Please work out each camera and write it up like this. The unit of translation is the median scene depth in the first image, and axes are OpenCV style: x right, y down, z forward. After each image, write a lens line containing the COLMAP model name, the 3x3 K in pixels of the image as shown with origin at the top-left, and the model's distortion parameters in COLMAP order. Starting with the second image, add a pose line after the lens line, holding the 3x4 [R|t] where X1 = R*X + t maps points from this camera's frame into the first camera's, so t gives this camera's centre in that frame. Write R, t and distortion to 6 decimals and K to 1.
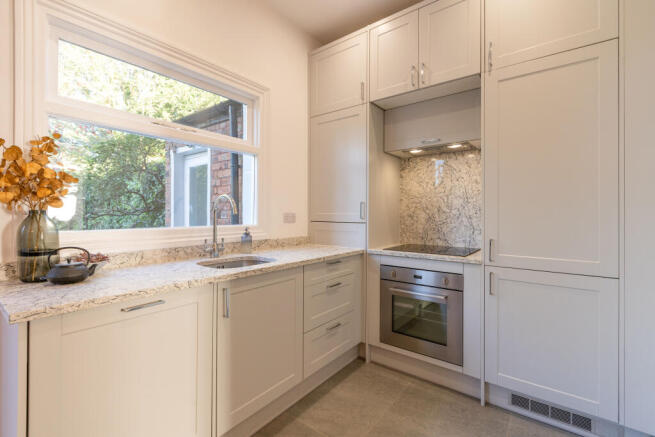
lens RADIAL K [[299.2, 0, 327.0], [0, 299.2, 213.7], [0, 0, 1]] dist [-0.009533, 0.000924]
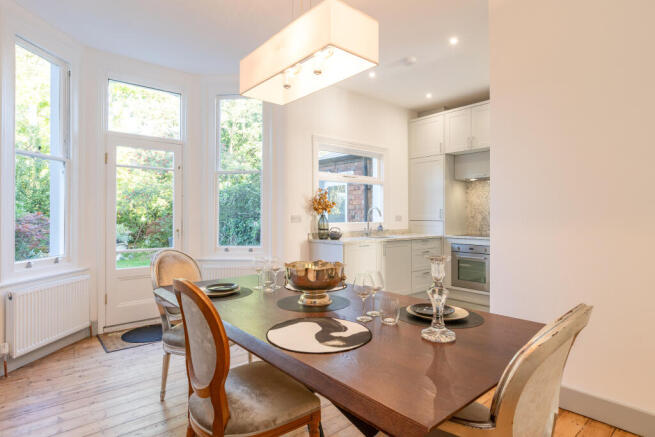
lens RADIAL K [[352.3, 0, 328.6], [0, 352.3, 216.5], [0, 0, 1]] dist [0.004721, 0.000373]
pose [[0.978181, -0.004557, -0.207706, -0.099926], [0.004249, 0.999989, -0.001929, 0.006711], [0.207712, 0.001004, 0.978189, -1.181749]]
